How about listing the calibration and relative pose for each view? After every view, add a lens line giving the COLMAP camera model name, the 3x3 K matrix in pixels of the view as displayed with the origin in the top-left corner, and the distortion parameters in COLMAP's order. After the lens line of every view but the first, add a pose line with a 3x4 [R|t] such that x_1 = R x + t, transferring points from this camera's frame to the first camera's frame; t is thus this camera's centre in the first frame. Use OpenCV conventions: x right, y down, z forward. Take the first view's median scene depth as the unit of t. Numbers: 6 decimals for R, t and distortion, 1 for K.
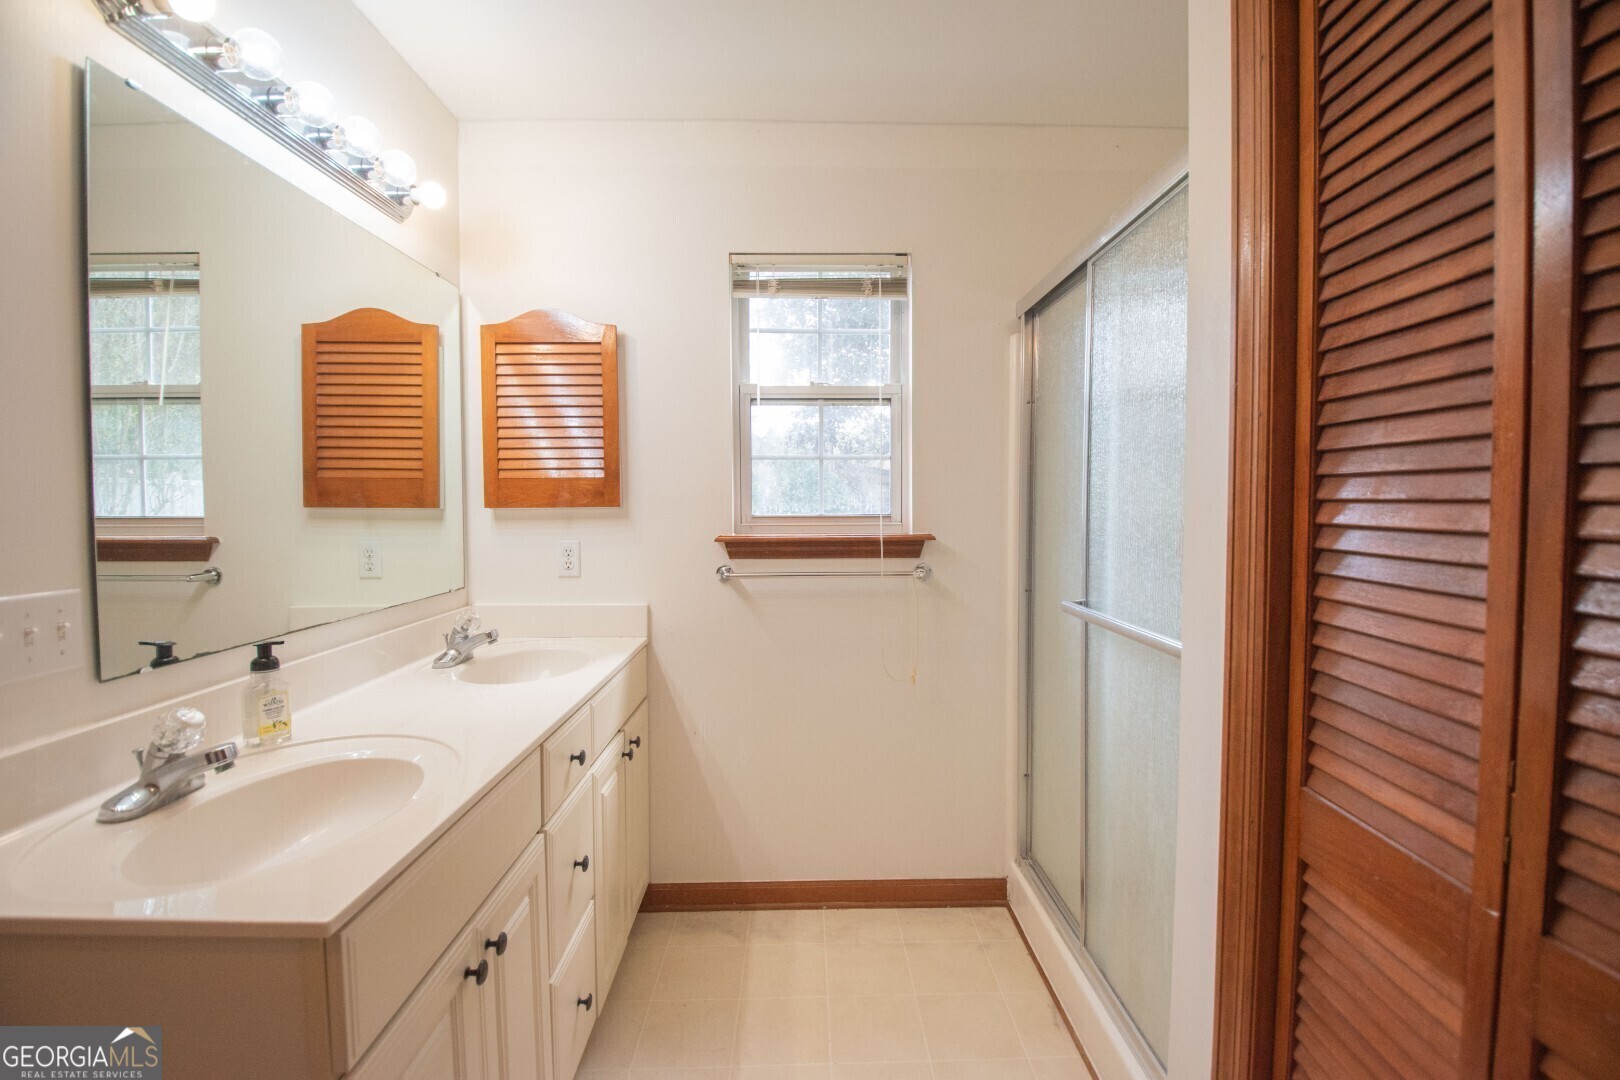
lens RADIAL K [[710.4, 0, 809.2], [0, 710.4, 520.2], [0, 0, 1]] dist [0.000037, -0.016592]
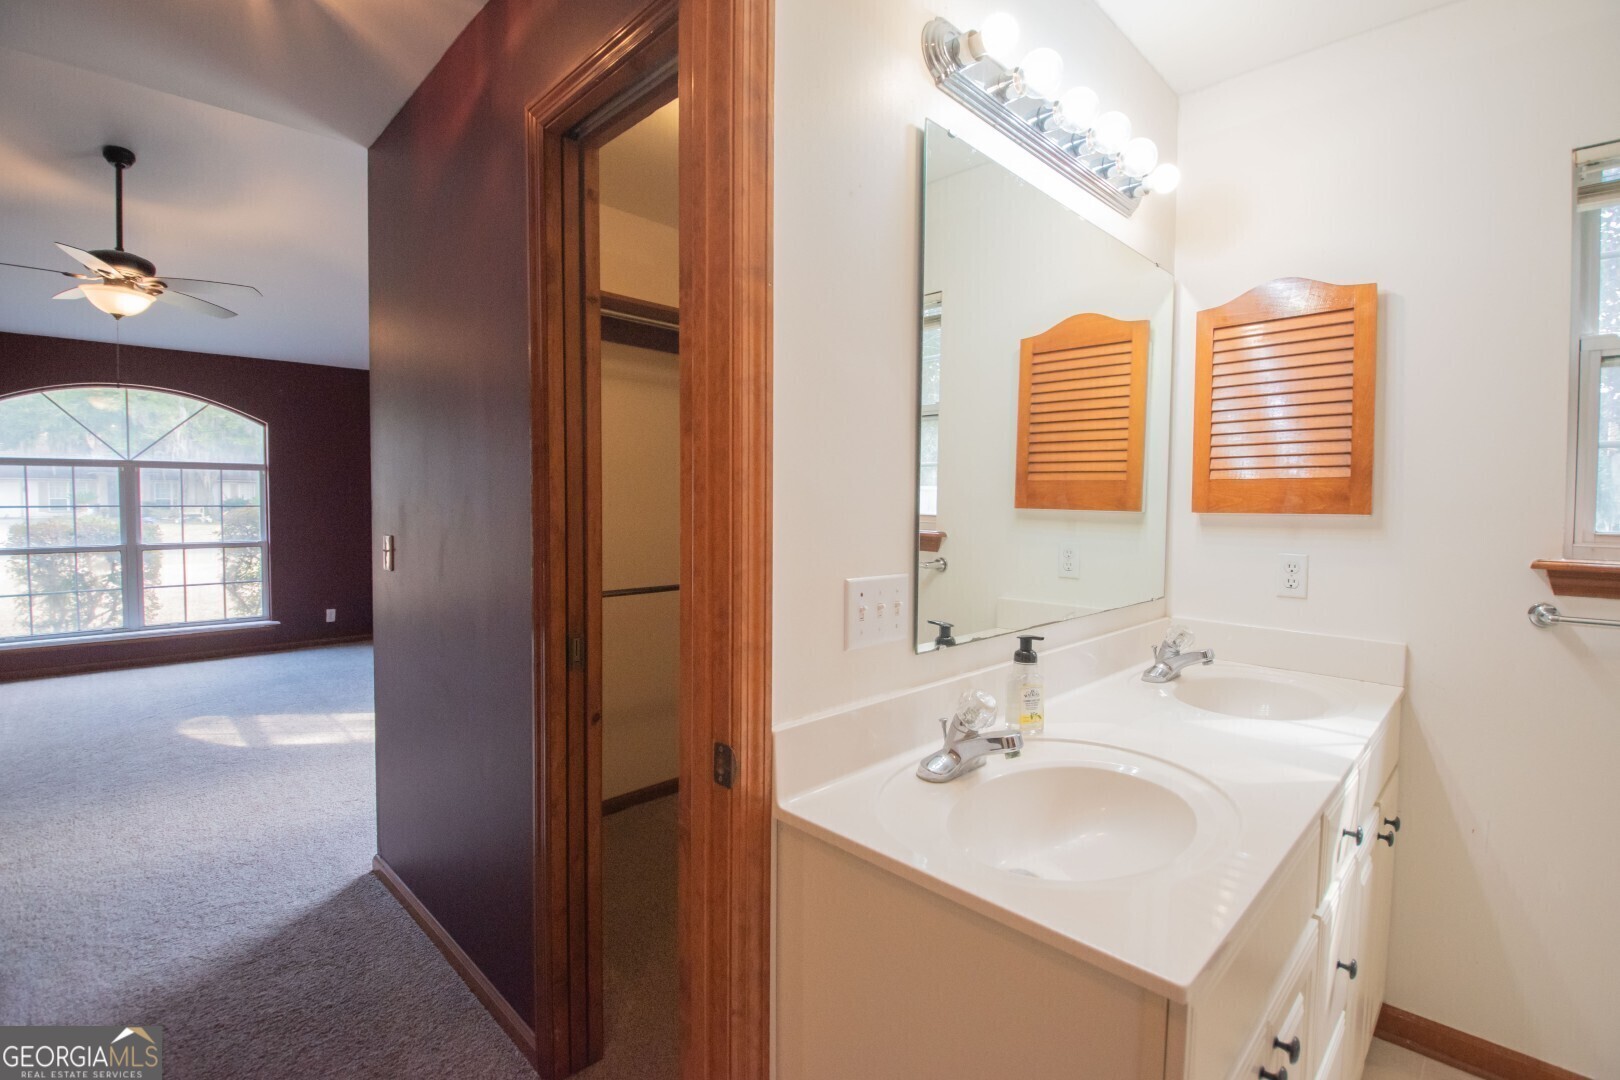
lens RADIAL K [[710.4, 0, 809.2], [0, 710.4, 520.2], [0, 0, 1]] dist [0.000037, -0.016592]
pose [[0.684880, 0.030741, -0.728007, -0.141446], [-0.033406, 0.999384, 0.010772, -0.000659], [0.727890, 0.016942, 0.685485, 0.020230]]
